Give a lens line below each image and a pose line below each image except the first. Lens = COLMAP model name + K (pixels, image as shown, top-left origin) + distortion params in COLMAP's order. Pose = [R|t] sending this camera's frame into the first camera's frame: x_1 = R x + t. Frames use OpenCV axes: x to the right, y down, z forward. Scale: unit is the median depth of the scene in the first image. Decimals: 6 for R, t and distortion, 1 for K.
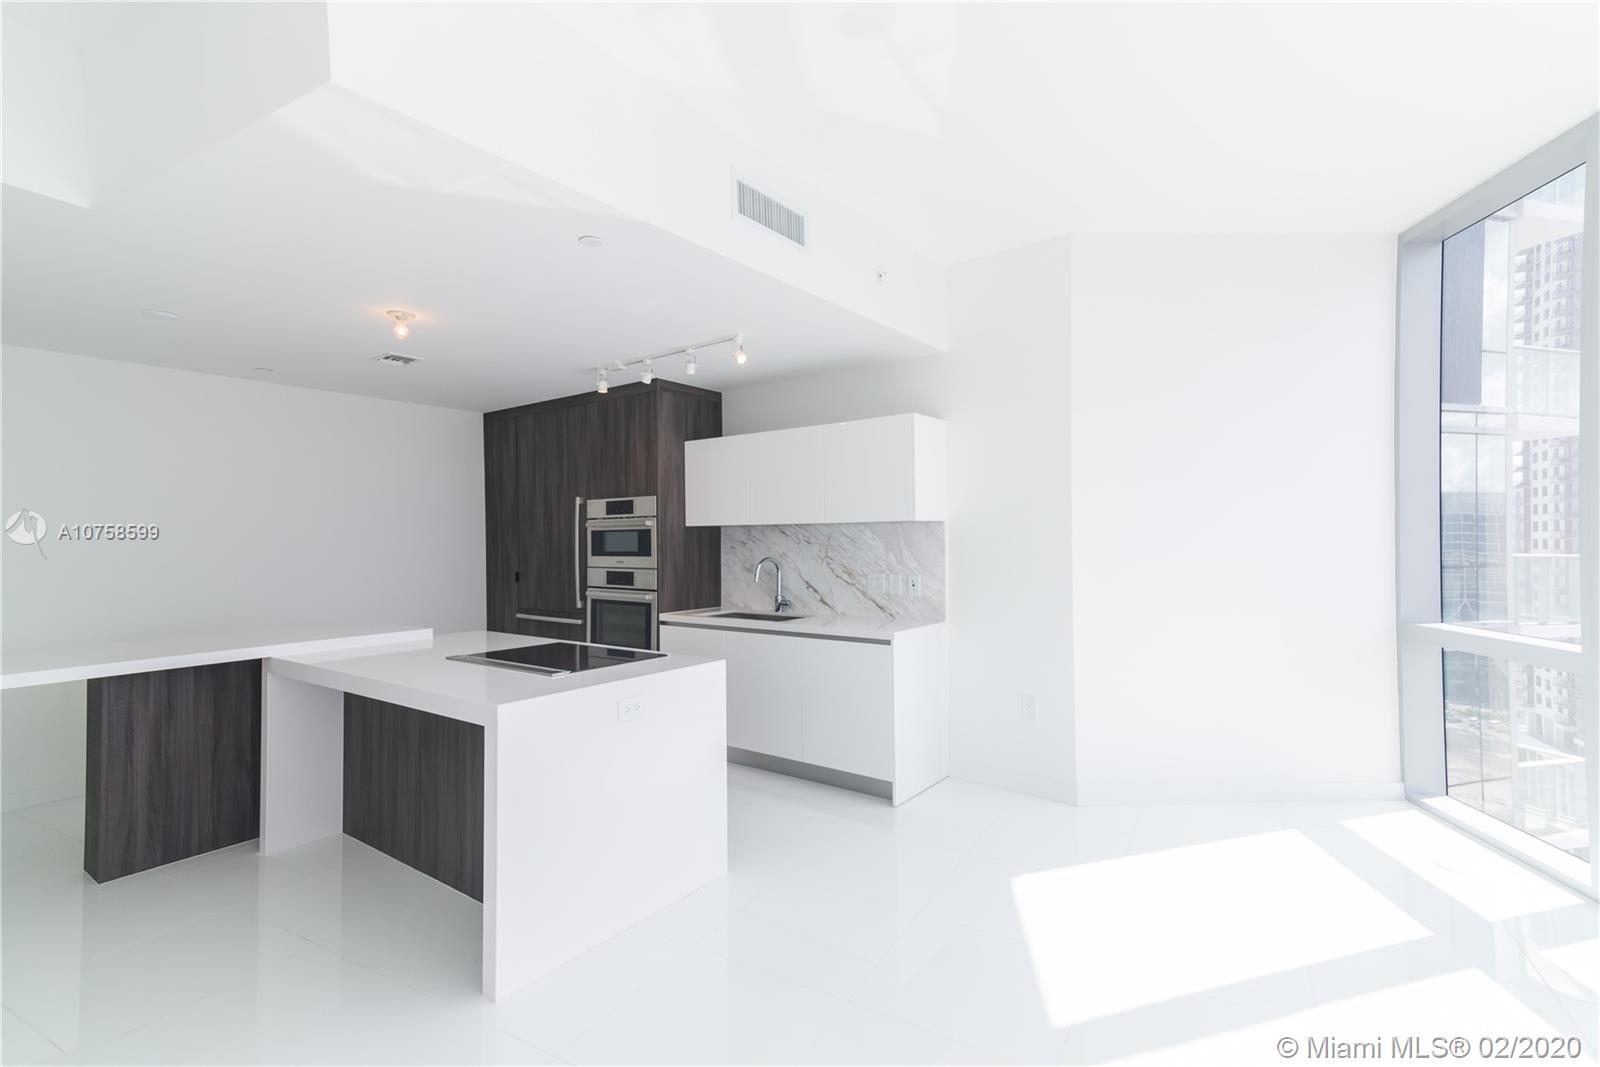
lens RADIAL K [[734.9, 0, 793.9], [0, 734.9, 534.3], [0, 0, 1]] dist [0.000975, -0.000094]
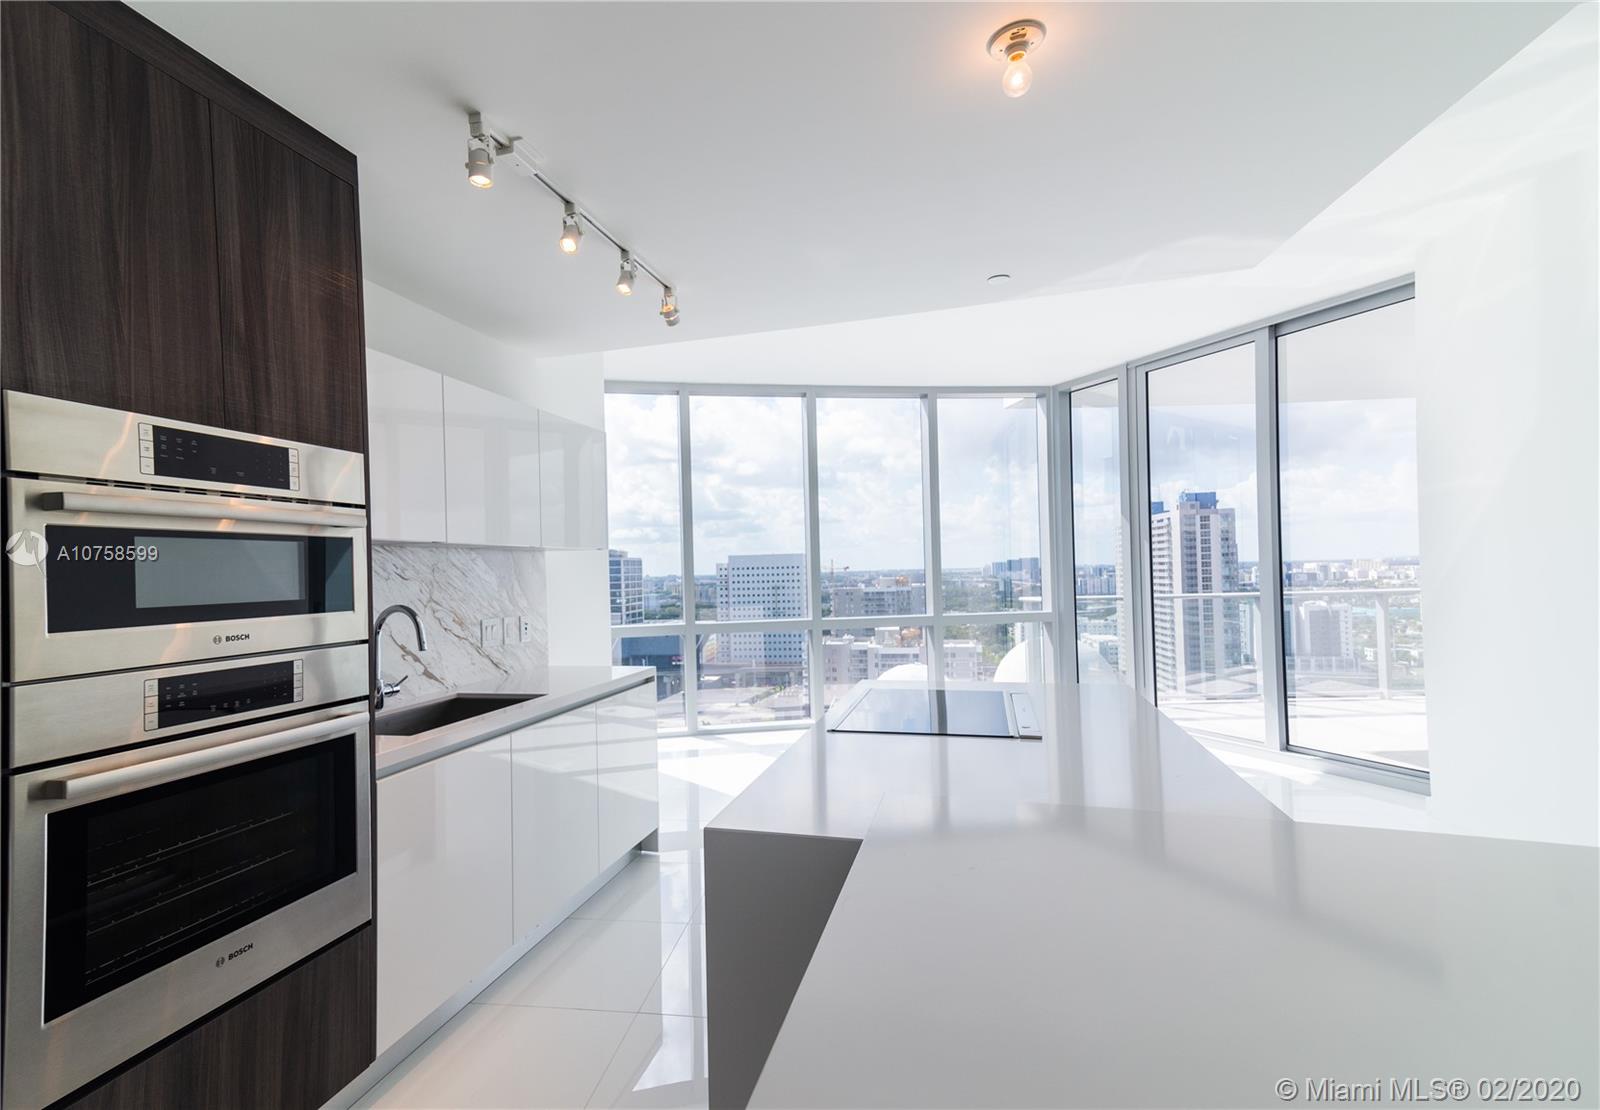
lens RADIAL K [[728.4, 0, 797.1], [0, 728.4, 558.4], [0, 0, 1]] dist [-0.000693, -0.000059]
pose [[-0.379589, 0.033989, 0.924531, -0.654302], [0.023209, 0.999360, -0.027211, 0.019641], [-0.924864, 0.011129, -0.380135, 0.968896]]
